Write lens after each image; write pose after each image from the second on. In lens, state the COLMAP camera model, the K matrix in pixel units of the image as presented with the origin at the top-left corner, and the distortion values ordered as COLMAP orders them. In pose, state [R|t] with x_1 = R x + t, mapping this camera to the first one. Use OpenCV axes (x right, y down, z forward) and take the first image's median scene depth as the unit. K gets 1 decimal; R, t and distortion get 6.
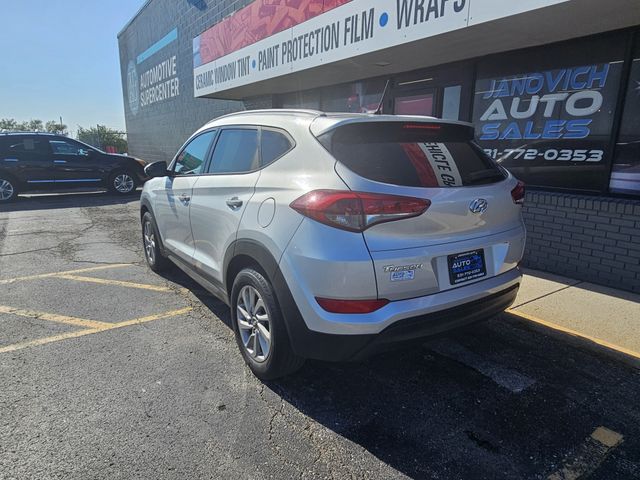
lens RADIAL K [[413.0, 0, 313.9], [0, 413.0, 241.3], [0, 0, 1]] dist [0.006918, -0.008380]
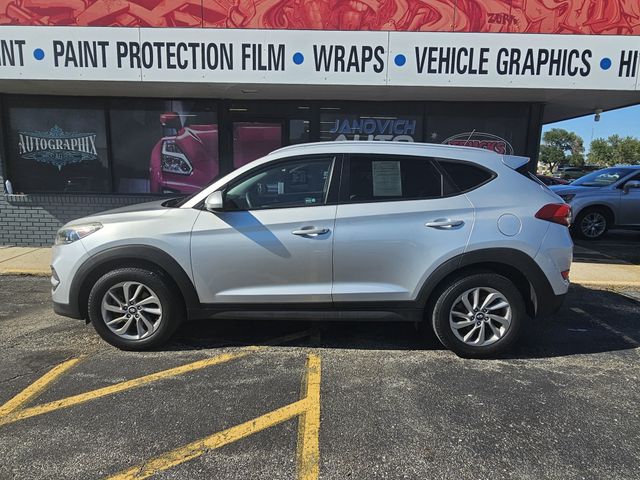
lens RADIAL K [[413.0, 0, 314.9], [0, 413.0, 242.3], [0, 0, 1]] dist [0.006918, -0.008380]
pose [[0.574122, -0.144464, 0.805924, -0.731838], [0.173018, 0.983490, 0.053039, -0.090877], [-0.800280, 0.108988, 0.589638, 0.334044]]
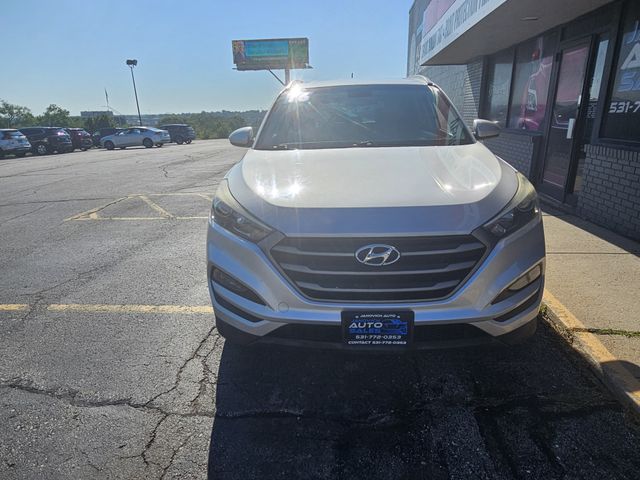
lens RADIAL K [[413.0, 0, 313.9], [0, 413.0, 240.0], [0, 0, 1]] dist [0.006918, -0.008380]
pose [[0.763521, 0.163647, -0.624705, 0.545131], [-0.117366, 0.986413, 0.114953, 0.047245], [0.635029, -0.014450, 0.772354, -0.117024]]
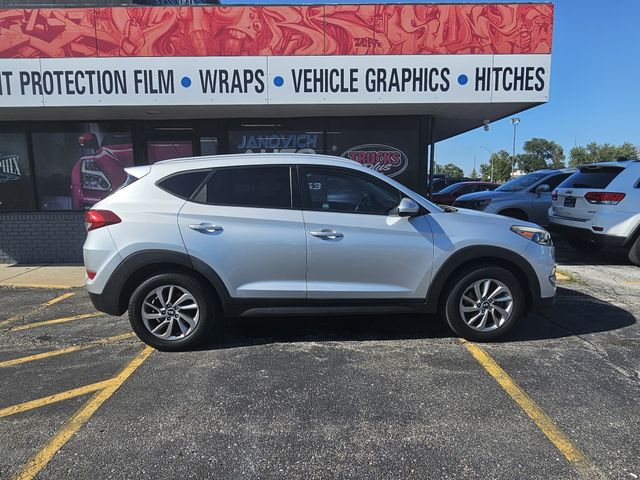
lens RADIAL K [[413.0, 0, 314.9], [0, 413.0, 241.4], [0, 0, 1]] dist [0.006918, -0.008380]
pose [[0.556770, -0.131428, 0.820203, -0.647844], [0.204297, 0.978741, 0.018150, -0.013874], [-0.805152, 0.157460, 0.571784, 0.055687]]
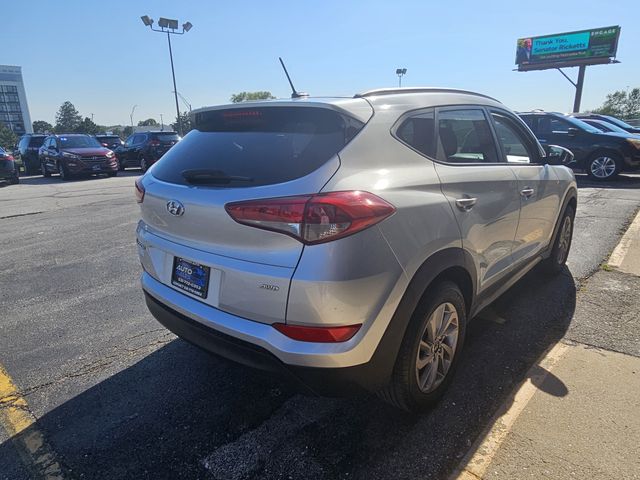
lens RADIAL K [[413.0, 0, 310.4], [0, 413.0, 242.2], [0, 0, 1]] dist [0.006918, -0.008380]
pose [[0.232132, 0.251045, -0.939729, 0.580644], [-0.196862, 0.958251, 0.207364, -0.112785], [0.952554, 0.136861, 0.271862, 0.465632]]
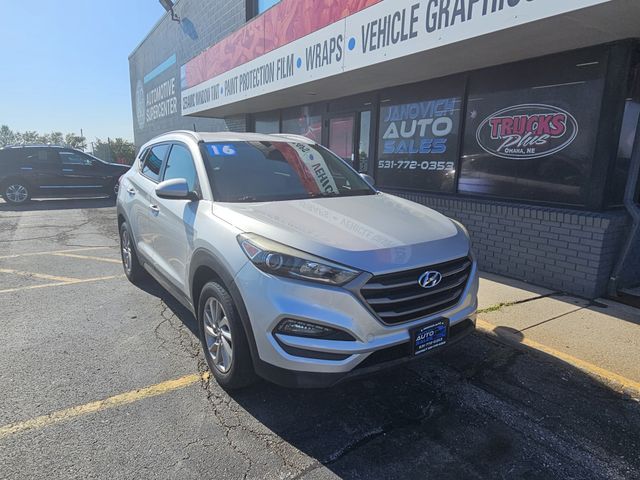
lens RADIAL K [[413.0, 0, 313.2], [0, 413.0, 241.2], [0, 0, 1]] dist [0.006918, -0.008380]
pose [[0.999392, 0.012068, -0.032710, 0.247801], [-0.013012, 0.999501, -0.028778, 0.066720], [0.032347, 0.029186, 0.999050, -0.282817]]
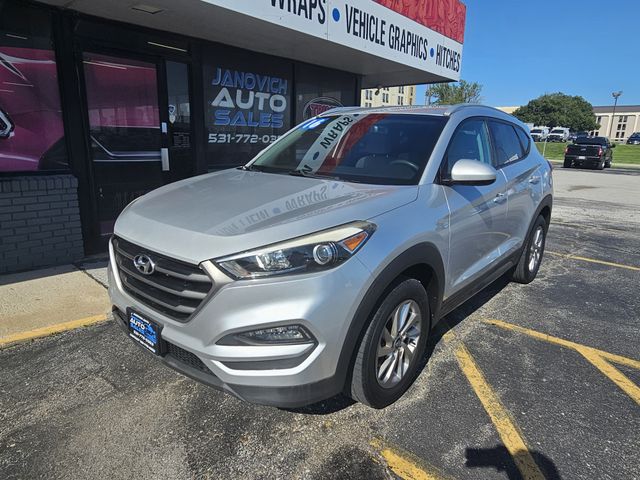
lens RADIAL K [[413.0, 0, 314.6], [0, 413.0, 242.6], [0, 0, 1]] dist [0.006918, -0.008380]
pose [[-0.260251, -0.249662, 0.932705, -0.745921], [0.189921, 0.933883, 0.302972, -0.251808], [-0.946678, 0.255989, -0.195628, 1.112183]]
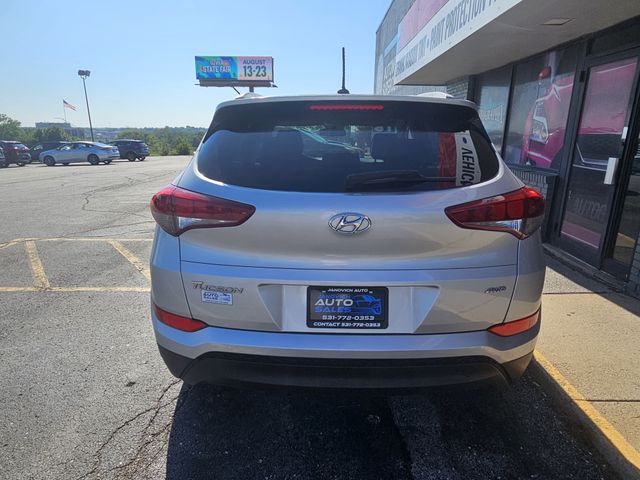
lens RADIAL K [[413.0, 0, 313.0], [0, 413.0, 239.9], [0, 0, 1]] dist [0.006918, -0.008380]
pose [[0.812469, 0.143745, -0.565006, 0.328245], [-0.131503, 0.989337, 0.062600, -0.041448], [0.567980, 0.023439, 0.822709, 0.183201]]
